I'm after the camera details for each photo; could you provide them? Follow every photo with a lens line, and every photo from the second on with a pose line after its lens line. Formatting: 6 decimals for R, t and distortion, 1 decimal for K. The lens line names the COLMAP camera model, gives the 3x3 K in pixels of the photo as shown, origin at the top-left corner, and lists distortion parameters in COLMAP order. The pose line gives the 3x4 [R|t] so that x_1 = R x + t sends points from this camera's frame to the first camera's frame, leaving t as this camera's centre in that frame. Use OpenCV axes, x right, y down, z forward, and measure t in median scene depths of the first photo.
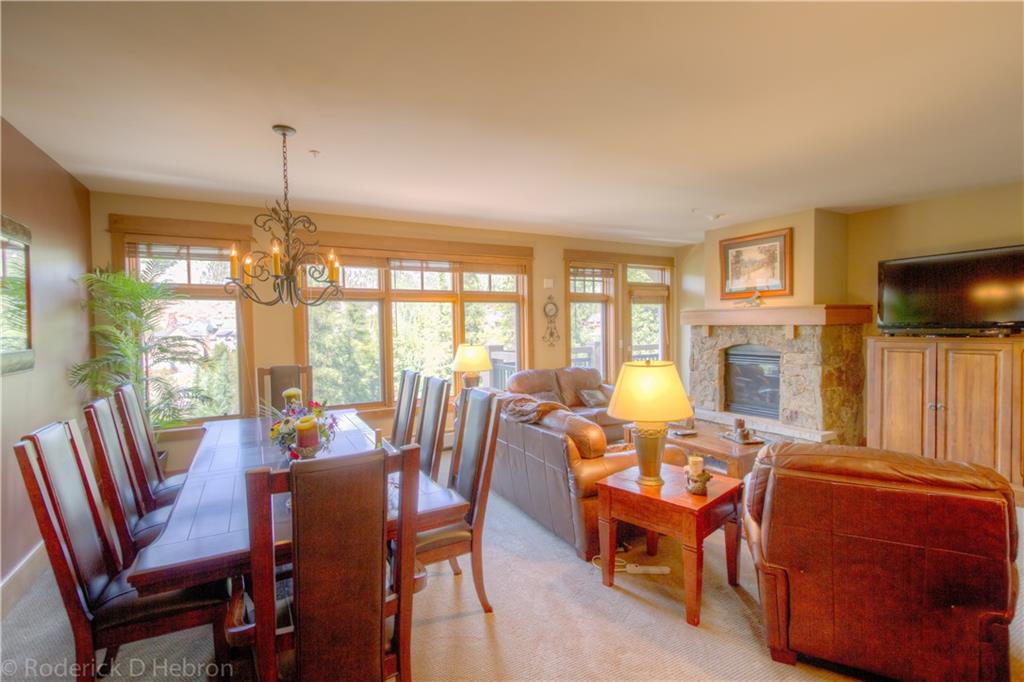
lens RADIAL K [[469.3, 0, 501.8], [0, 469.3, 338.5], [0, 0, 1]] dist [-0.000124, 0.000895]
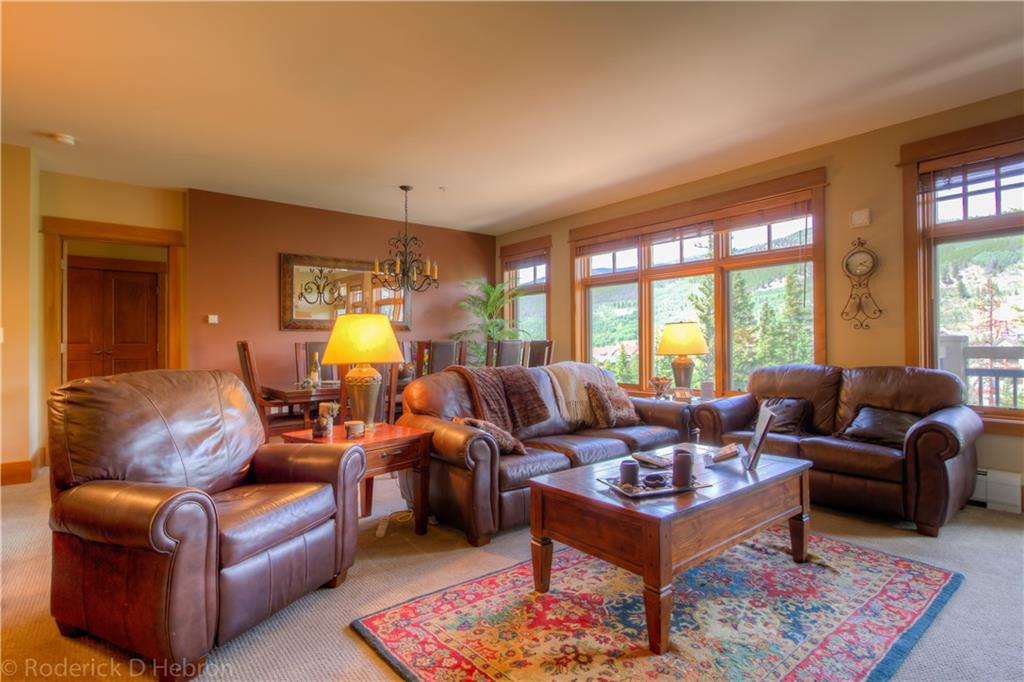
lens RADIAL K [[508.4, 0, 512.3], [0, 508.4, 339.3], [0, 0, 1]] dist [-0.002942, 0.000392]
pose [[0.174681, 0.010667, -0.984567, 0.720632], [-0.026494, 0.999630, 0.006129, 0.043292], [0.984268, 0.025015, 0.174899, 0.539649]]
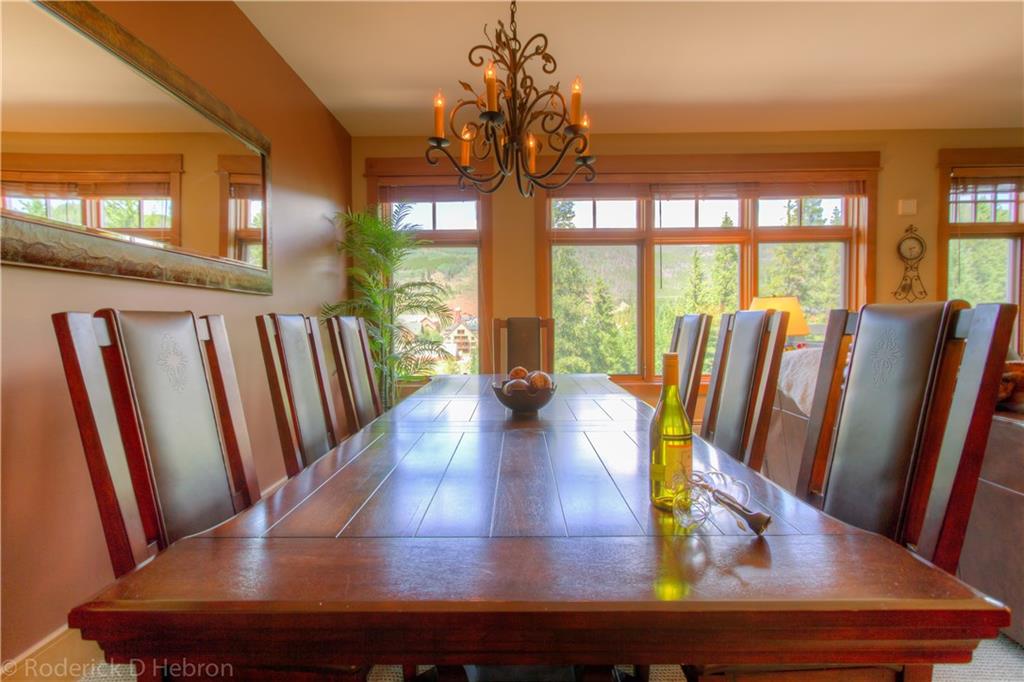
lens RADIAL K [[469.3, 0, 506.8], [0, 469.3, 325.0], [0, 0, 1]] dist [-0.000124, 0.000895]
pose [[0.875318, 0.011411, -0.483413, -0.073443], [-0.020191, 0.999712, -0.012962, 0.068173], [0.483126, 0.021106, 0.875296, 0.216183]]
